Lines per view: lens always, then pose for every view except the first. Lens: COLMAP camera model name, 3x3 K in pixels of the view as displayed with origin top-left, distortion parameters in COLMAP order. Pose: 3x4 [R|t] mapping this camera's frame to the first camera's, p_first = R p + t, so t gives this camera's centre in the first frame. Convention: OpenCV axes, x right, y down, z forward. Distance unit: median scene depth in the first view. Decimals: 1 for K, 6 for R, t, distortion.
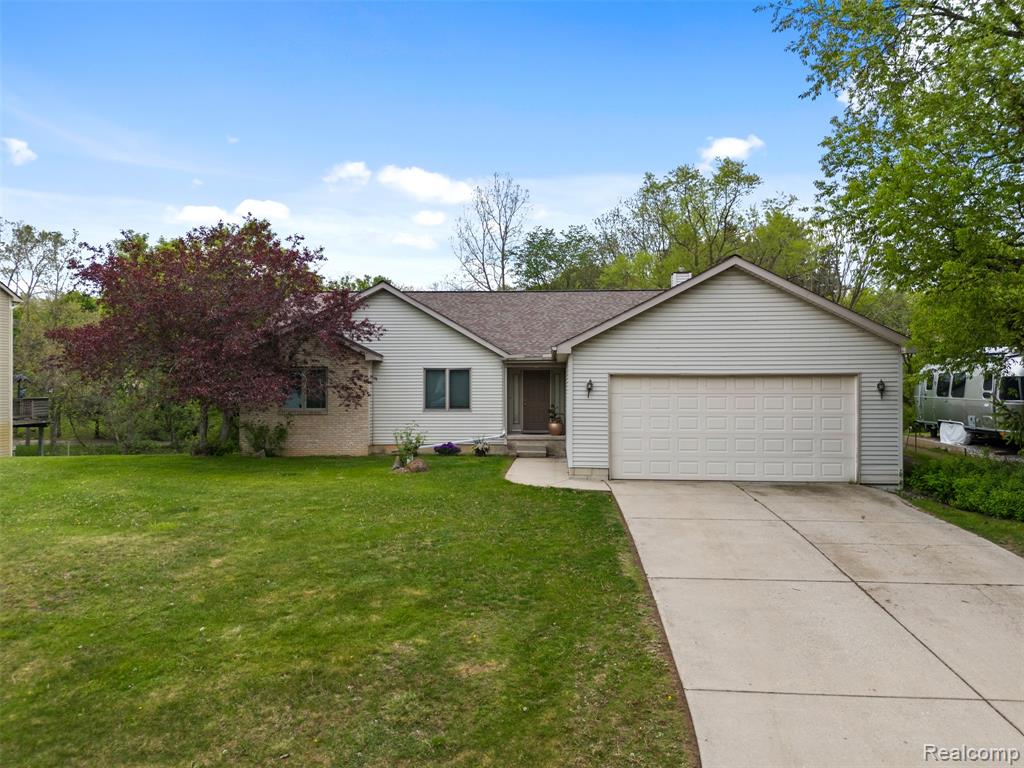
lens RADIAL K [[720.2, 0, 522.9], [0, 720.2, 376.9], [0, 0, 1]] dist [-0.009161, -0.000047]
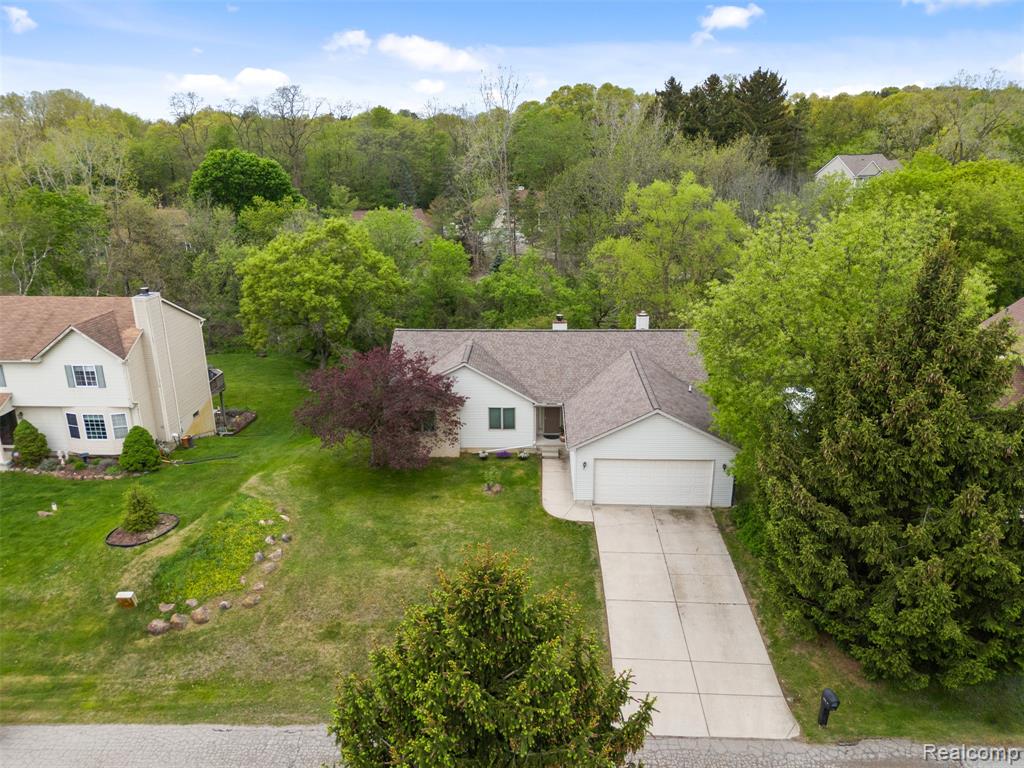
lens RADIAL K [[720.2, 0, 508.3], [0, 720.2, 390.2], [0, 0, 1]] dist [-0.009161, -0.000047]
pose [[0.999965, -0.008144, -0.001787, -0.086412], [0.008304, 0.953597, 0.300972, -0.573686], [-0.000747, -0.300977, 0.953631, -0.641700]]
